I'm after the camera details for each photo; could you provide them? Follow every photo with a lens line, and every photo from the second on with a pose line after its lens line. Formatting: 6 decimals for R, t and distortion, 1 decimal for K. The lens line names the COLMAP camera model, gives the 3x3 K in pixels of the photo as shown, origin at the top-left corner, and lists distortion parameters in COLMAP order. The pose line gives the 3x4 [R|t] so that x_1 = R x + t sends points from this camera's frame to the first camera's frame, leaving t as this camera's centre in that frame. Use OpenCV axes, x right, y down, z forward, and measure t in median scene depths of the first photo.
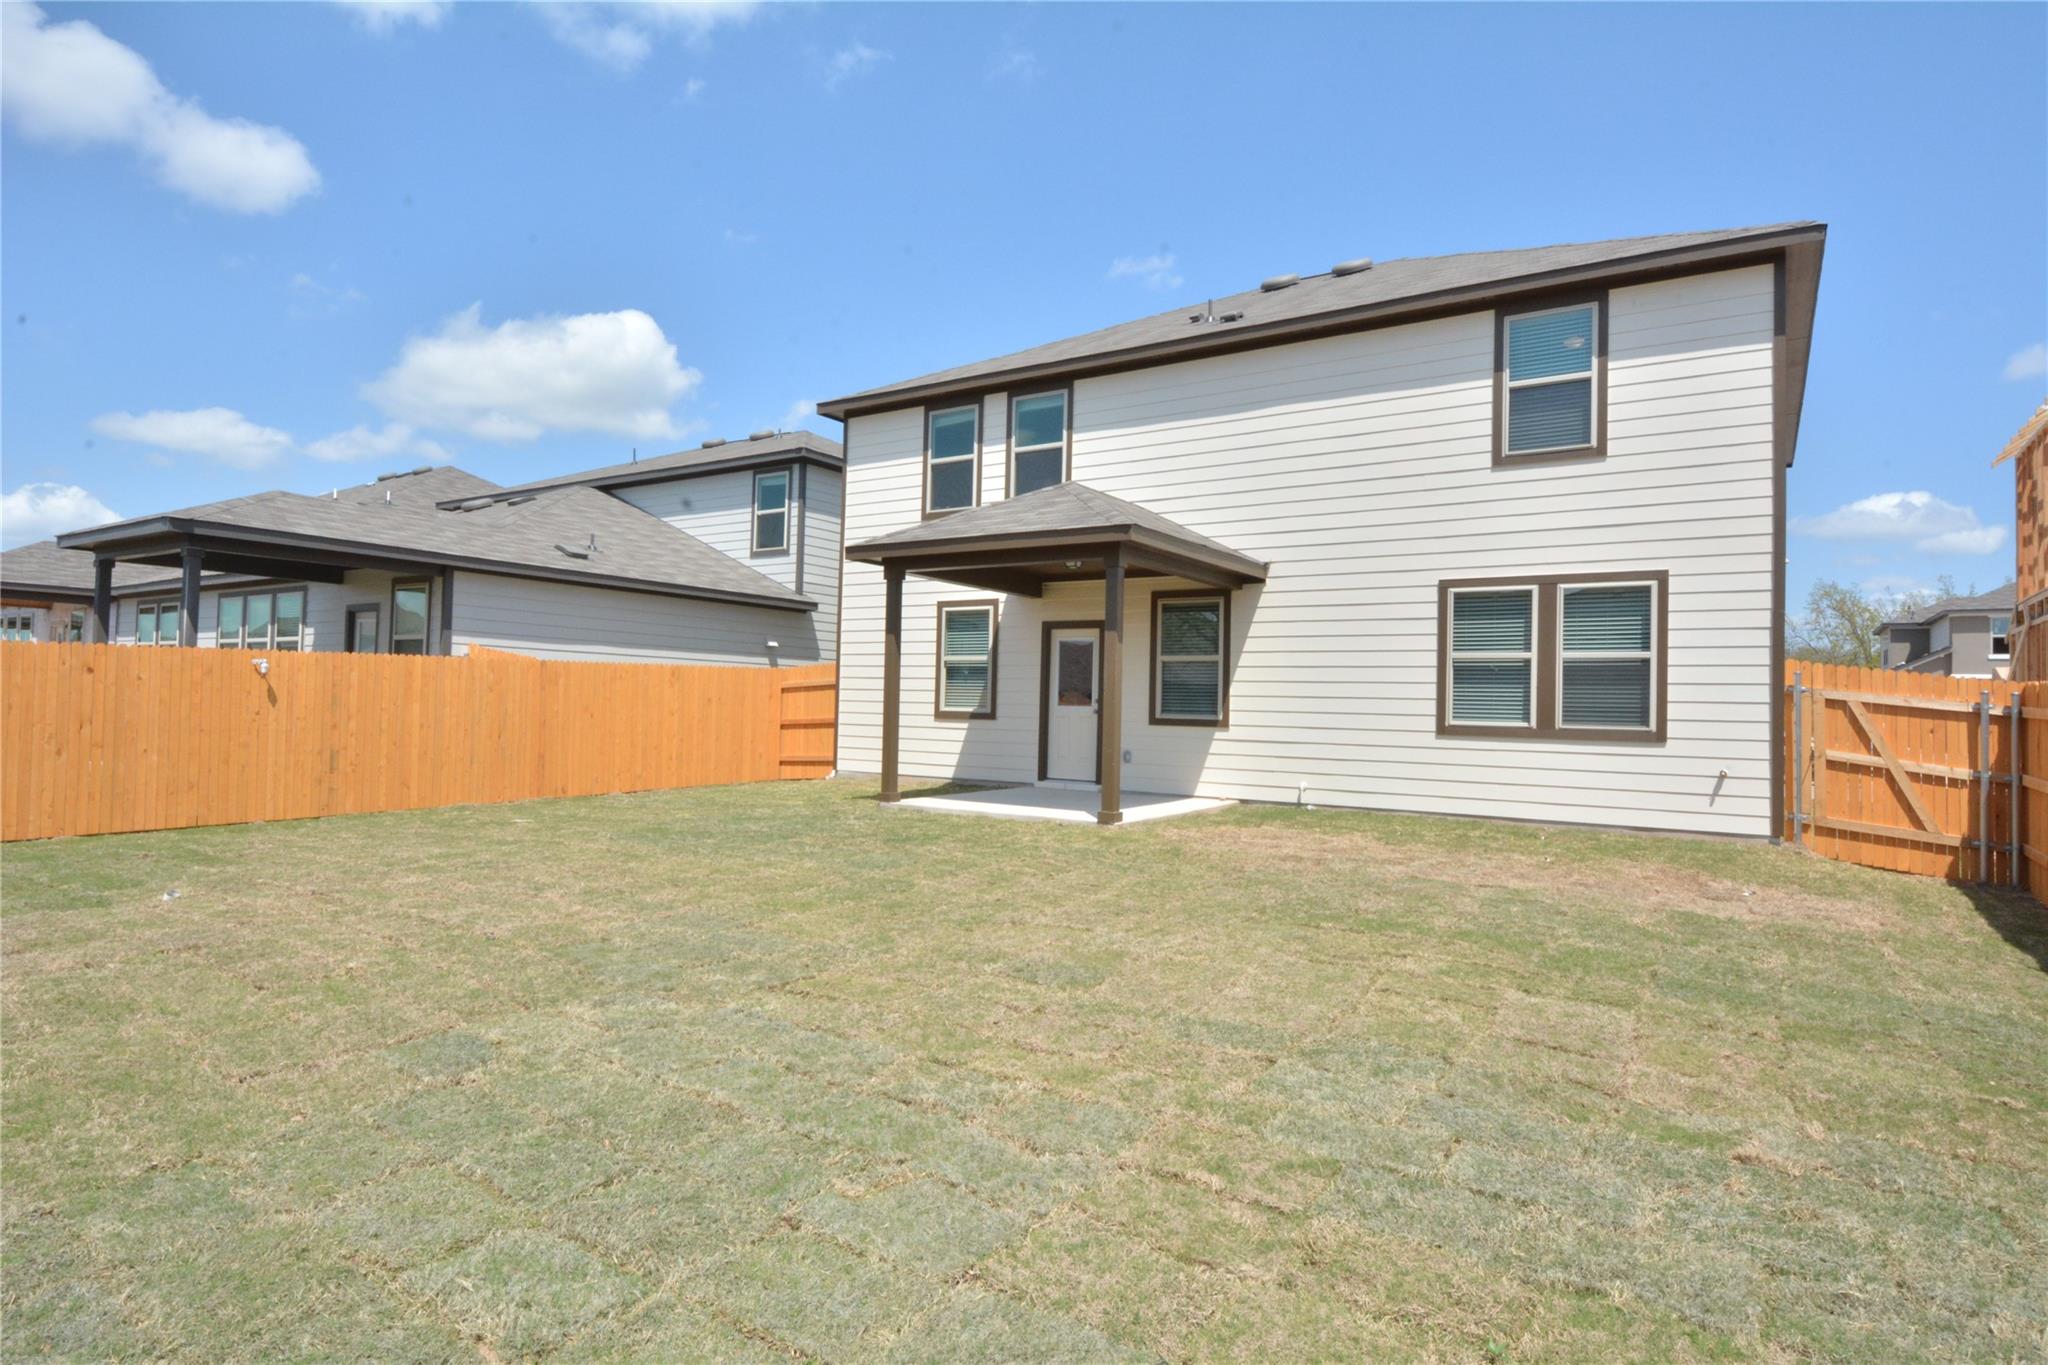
lens RADIAL K [[1122.8, 0, 1021.7], [0, 1122.8, 687.9], [0, 0, 1]] dist [0.002136, -0.000107]
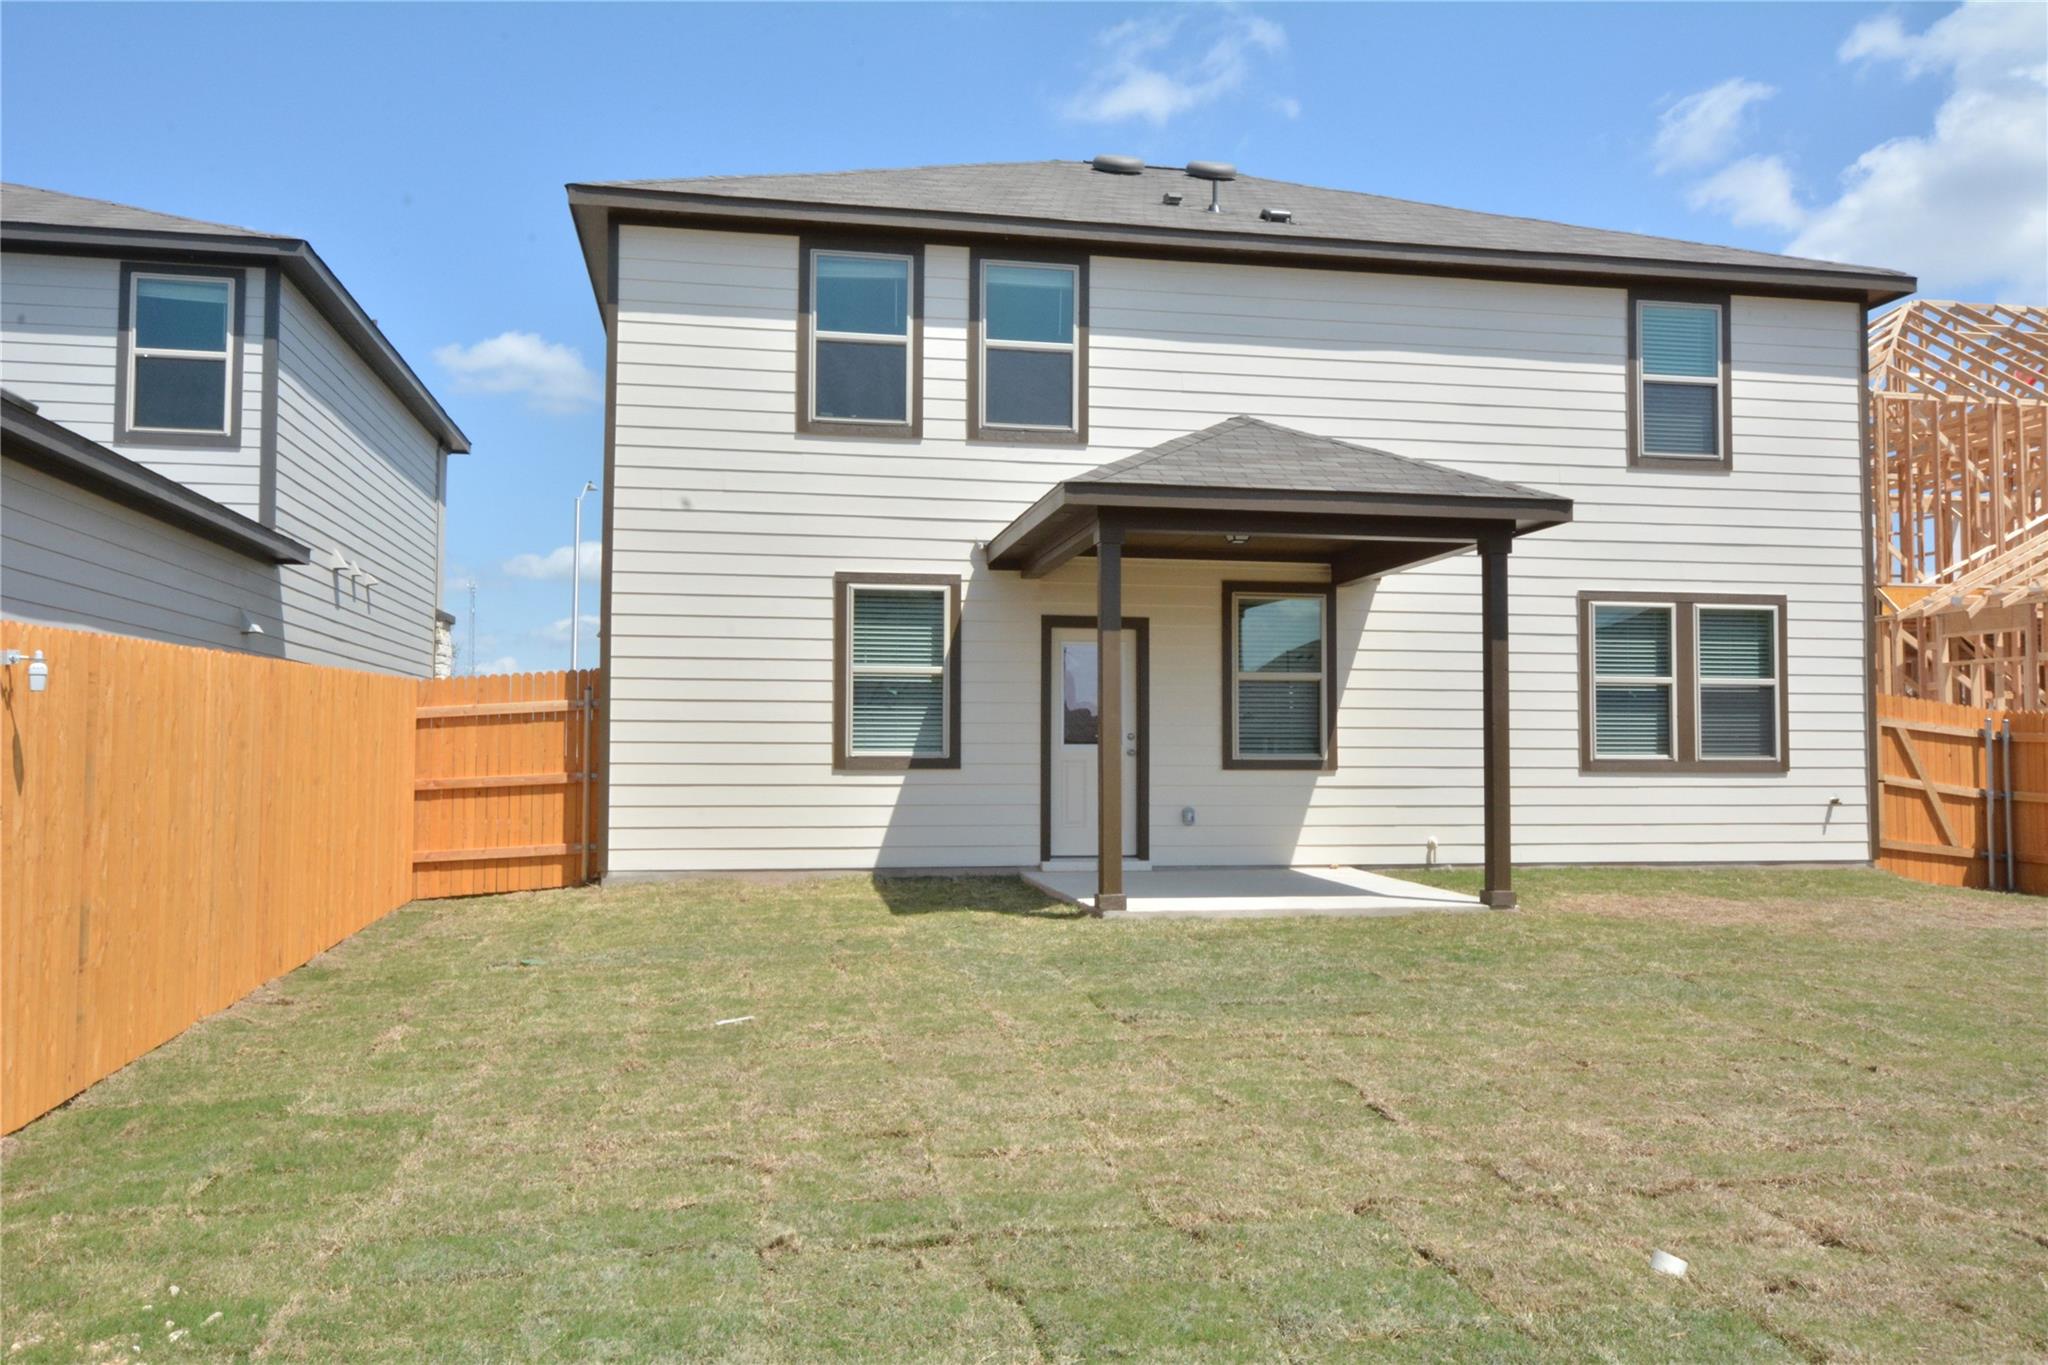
lens RADIAL K [[1473.5, 0, 1024.0], [0, 1473.5, 682.5], [0, 0, 1]] dist [0.033030, 0.002461]
pose [[0.710224, 0.009705, 0.703909, -0.728770], [0.000067, 0.999904, -0.013854, -0.010328], [-0.703976, 0.009887, 0.710155, 0.499549]]
